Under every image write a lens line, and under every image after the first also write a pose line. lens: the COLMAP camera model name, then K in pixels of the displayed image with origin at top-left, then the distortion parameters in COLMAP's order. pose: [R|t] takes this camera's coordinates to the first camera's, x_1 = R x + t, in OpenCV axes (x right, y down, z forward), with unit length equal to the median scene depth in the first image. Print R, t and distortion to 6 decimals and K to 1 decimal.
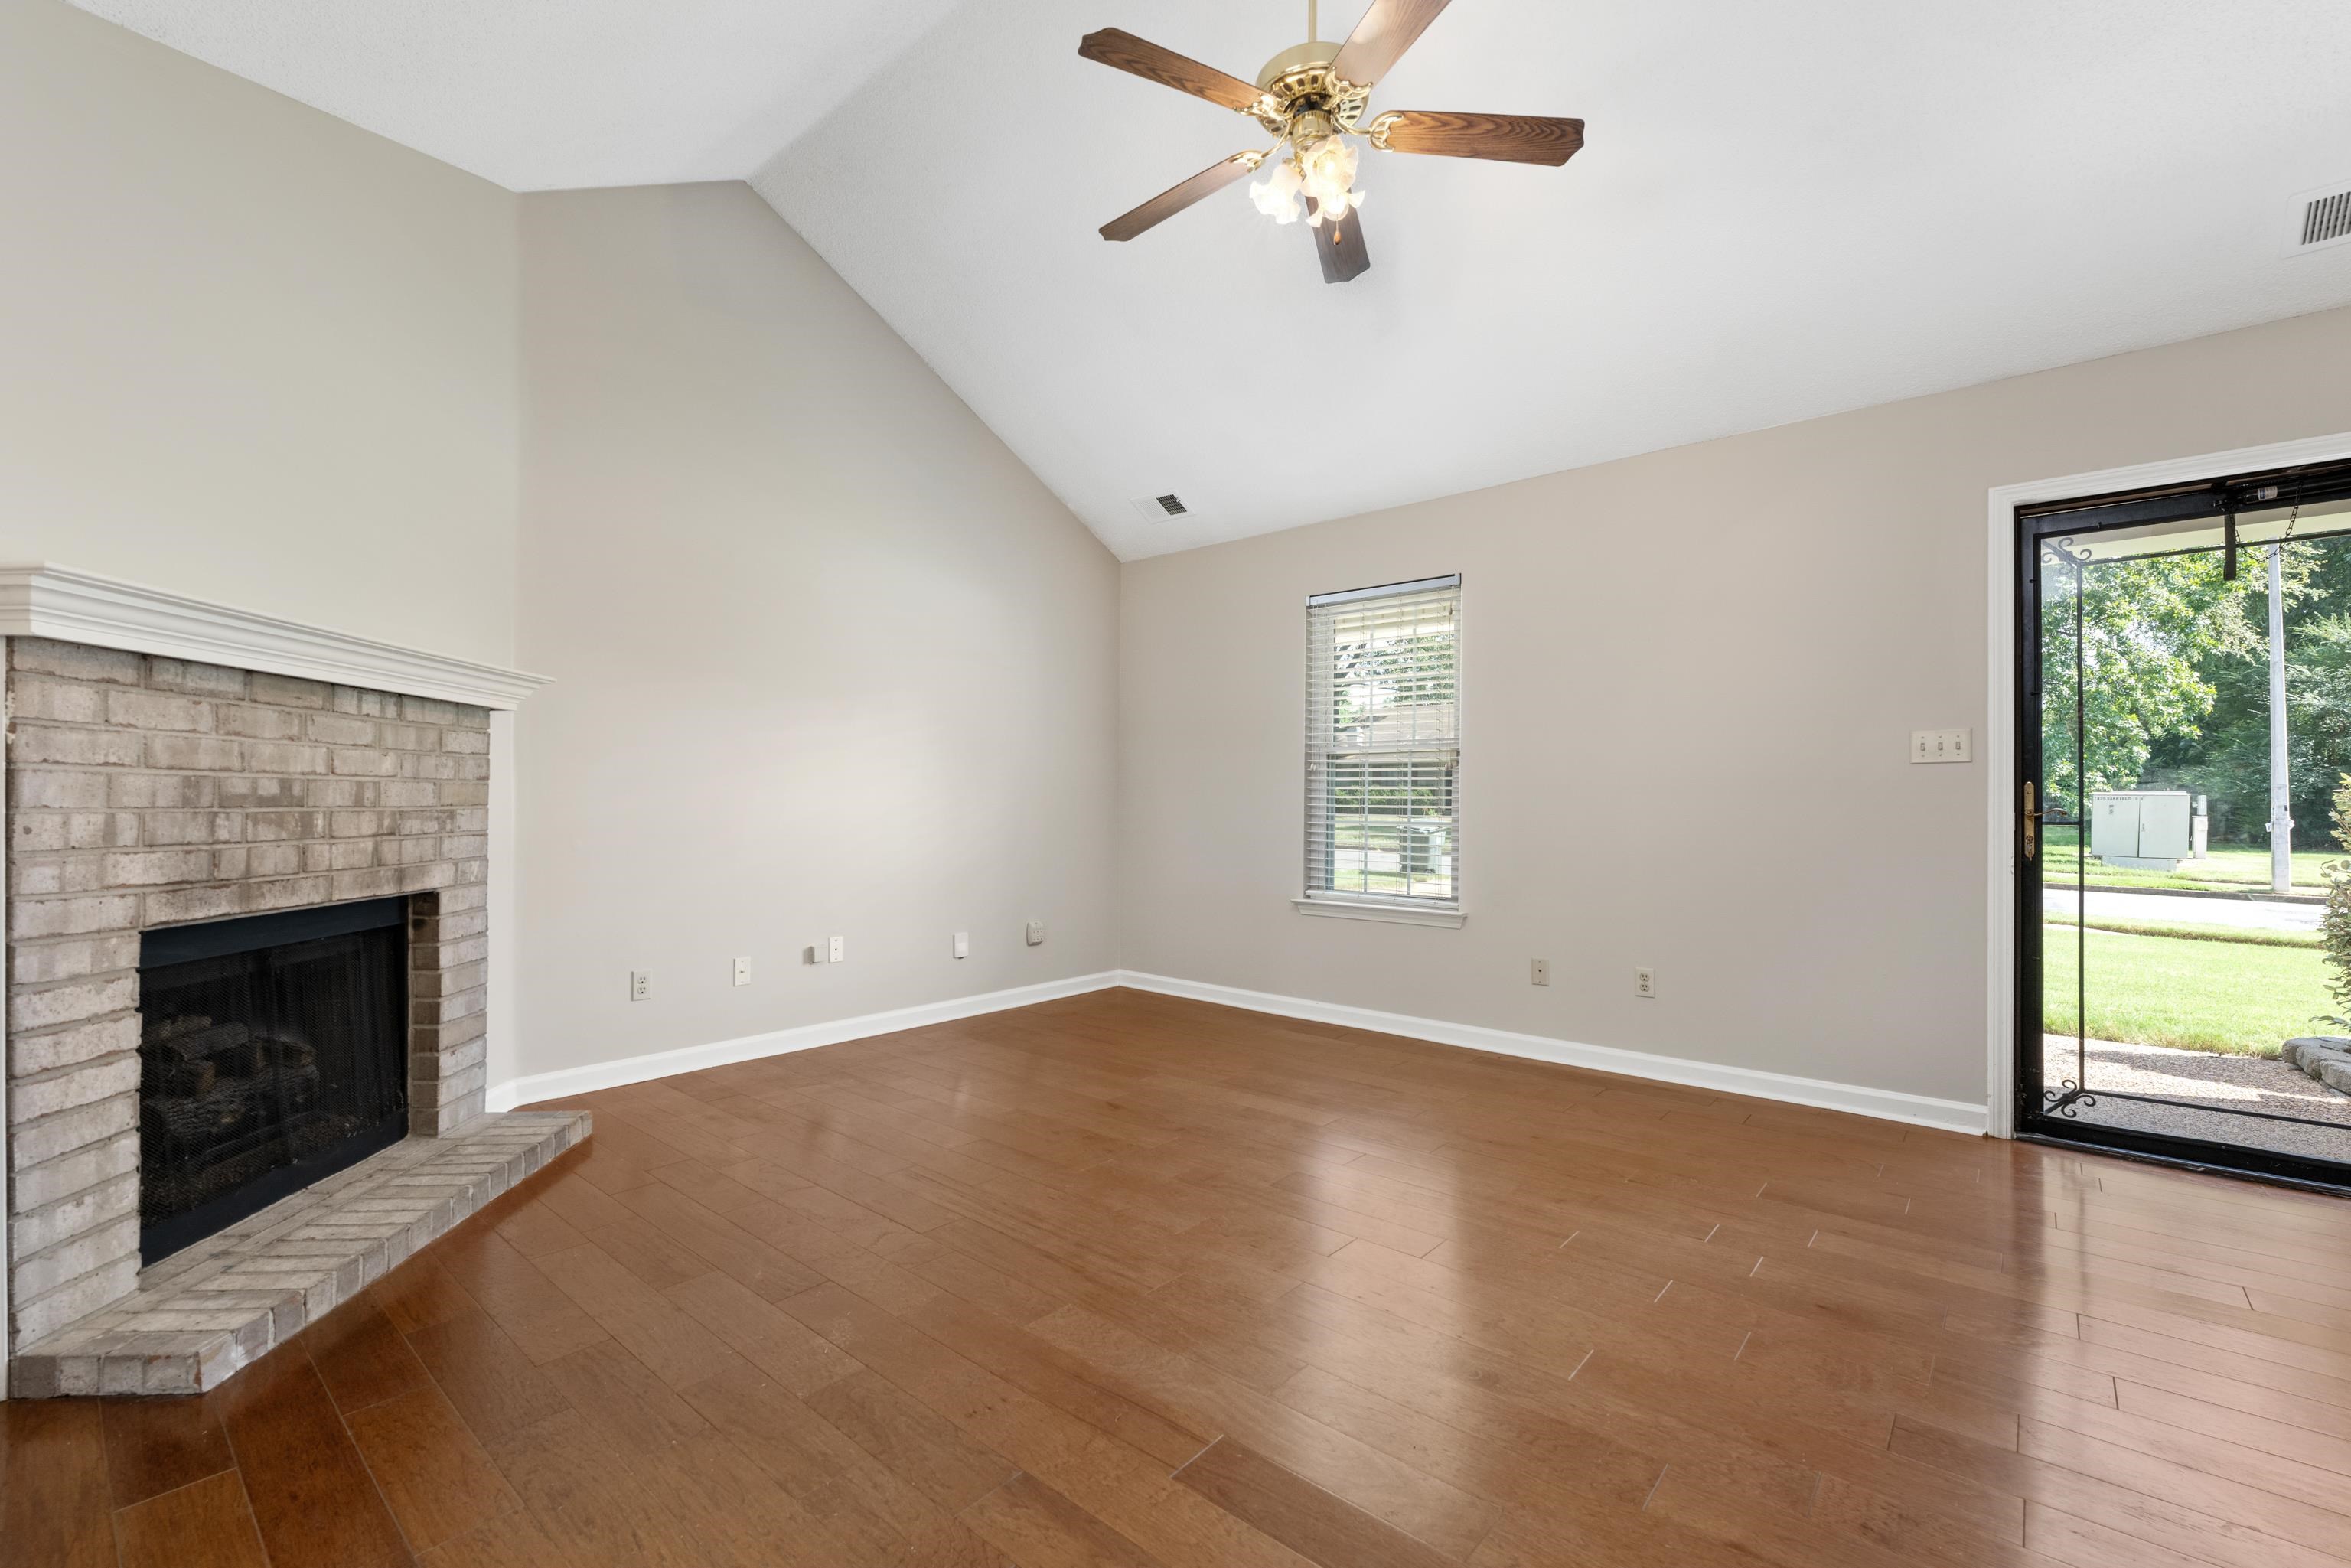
lens RADIAL K [[1014.3, 0, 1110.8], [0, 1014.3, 793.2], [0, 0, 1]] dist [-0.000408, -0.000018]
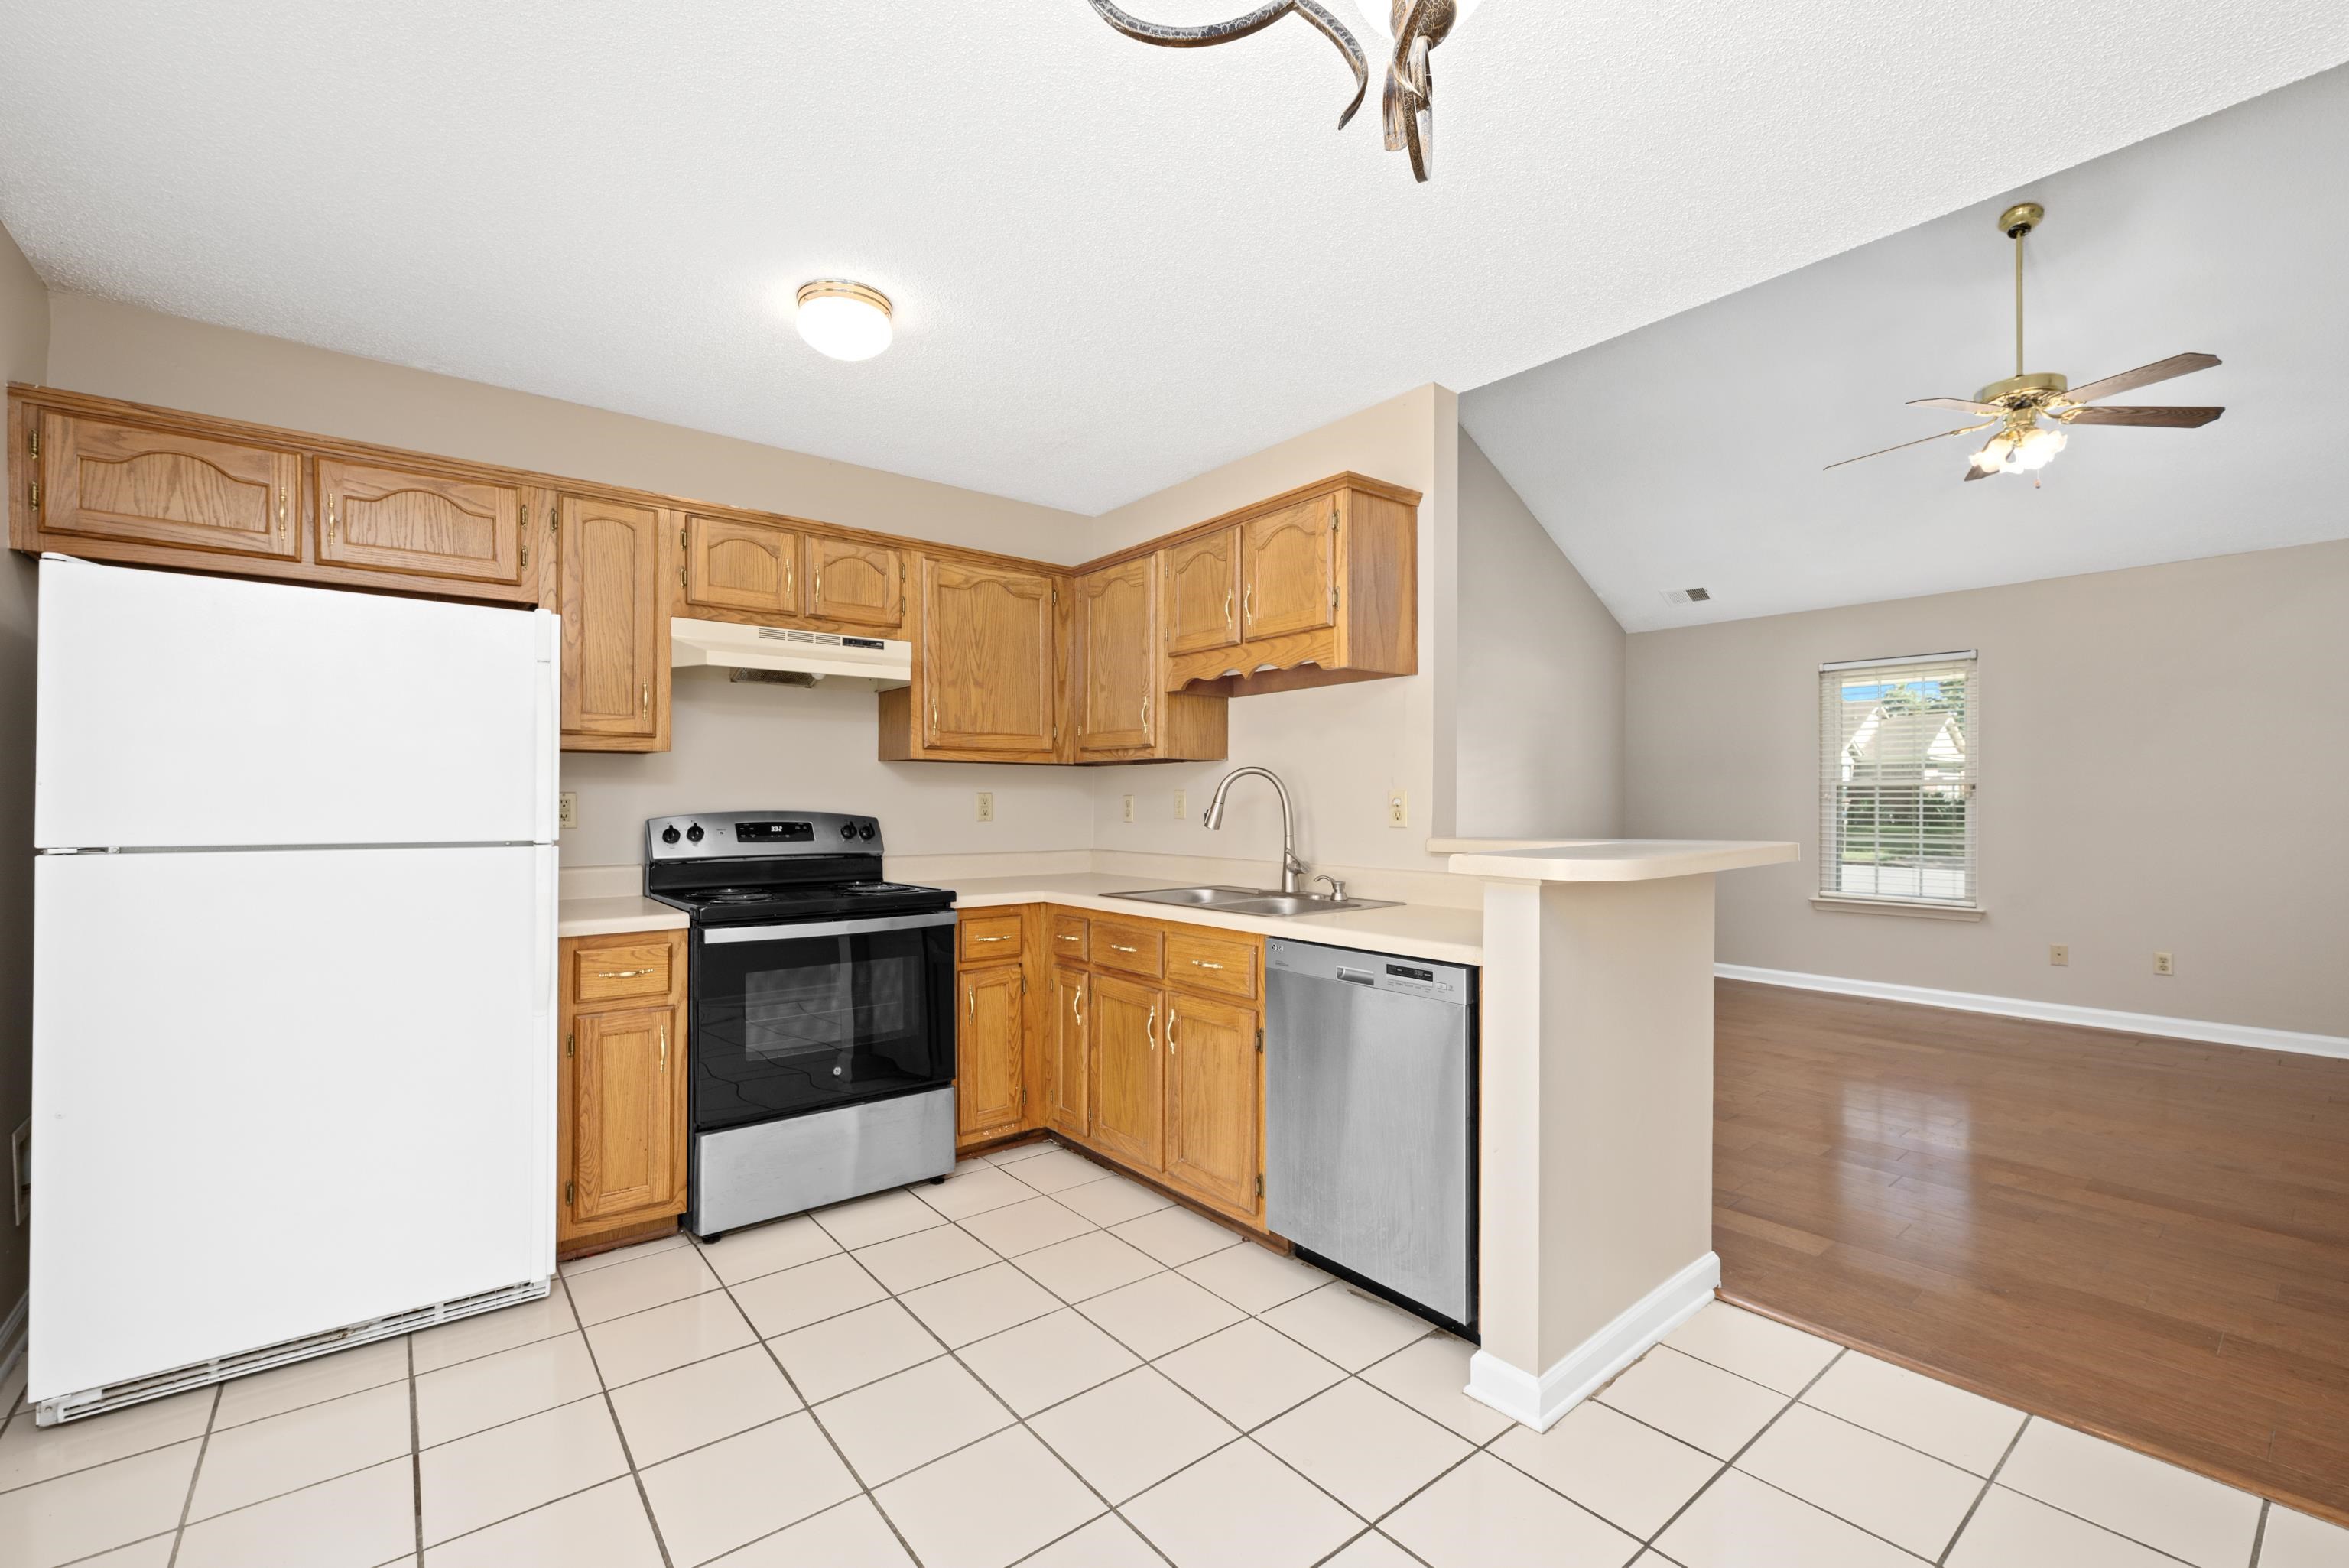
lens RADIAL K [[978.7, 0, 1172.0], [0, 978.7, 798.1], [0, 0, 1]] dist [0.000962, 0.000129]
pose [[0.988276, -0.005432, -0.152579, -0.882039], [0.005950, 0.999978, 0.002940, -0.065562], [0.152560, -0.003813, 0.988287, -0.730483]]
